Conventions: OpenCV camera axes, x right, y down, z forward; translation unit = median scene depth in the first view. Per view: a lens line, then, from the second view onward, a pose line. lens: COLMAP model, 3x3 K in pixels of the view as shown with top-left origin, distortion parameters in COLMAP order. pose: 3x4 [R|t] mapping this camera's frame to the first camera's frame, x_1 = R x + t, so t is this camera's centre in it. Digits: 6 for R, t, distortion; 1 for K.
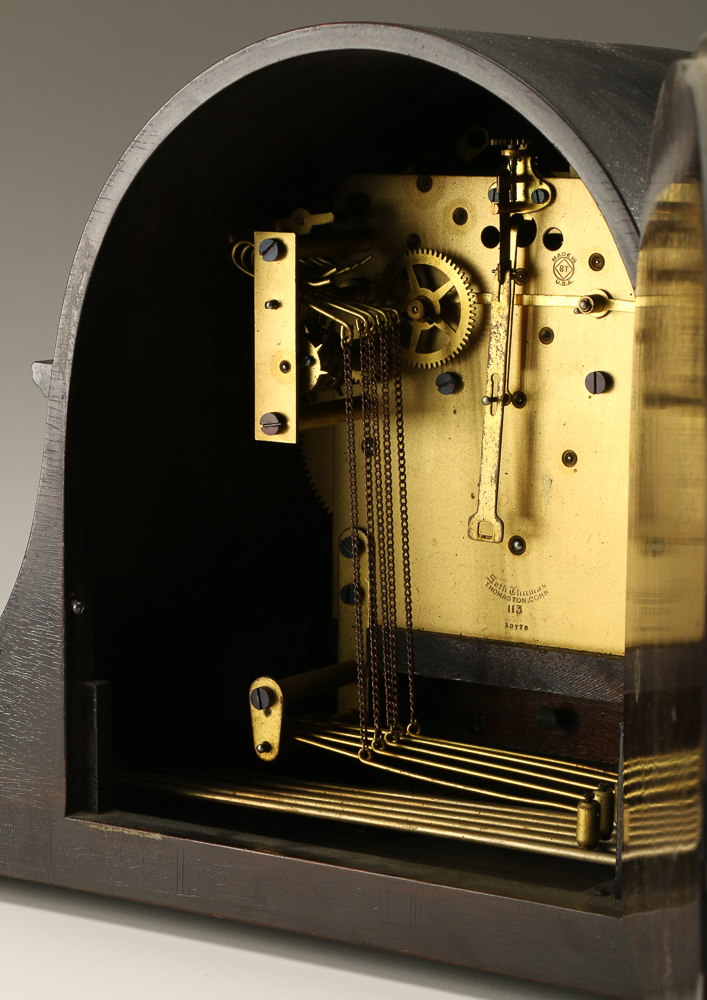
lens RADIAL K [[3137.5, 0, 353.4], [0, 3137.5, 501.8], [0, 0, 1]] dist [0.236363, 0.000000]
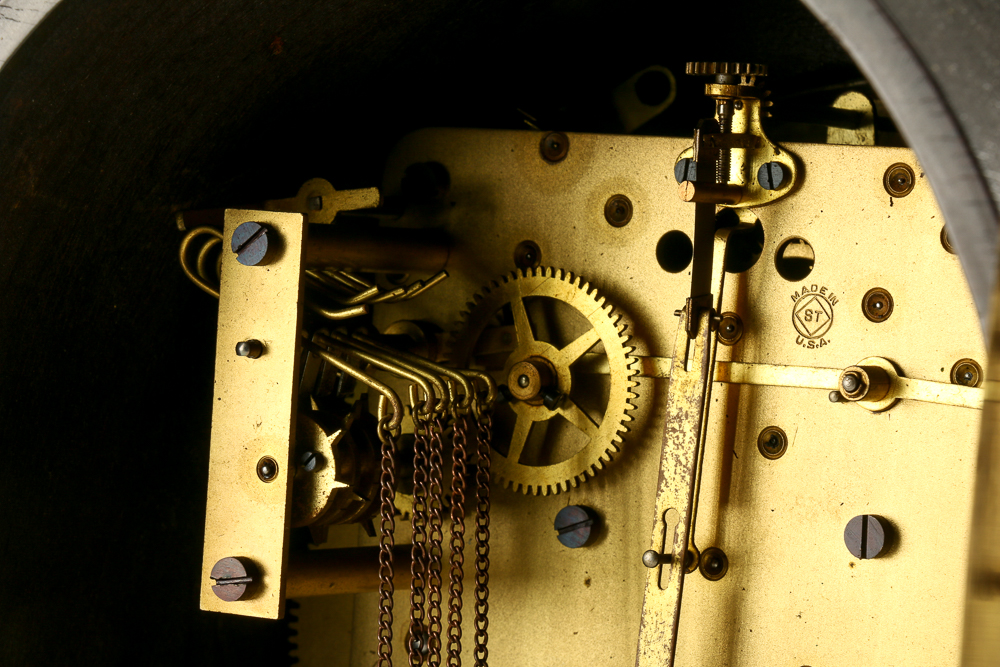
lens RADIAL K [[4381.6, 0, 491.4], [0, 4381.6, 329.7], [0, 0, 1]] dist [0.516978, 0.000000]
pose [[0.998013, 0.060827, 0.016410, 0.001827], [-0.058388, 0.990841, -0.121757, 0.019862], [-0.023666, 0.120557, 0.992424, 0.275354]]
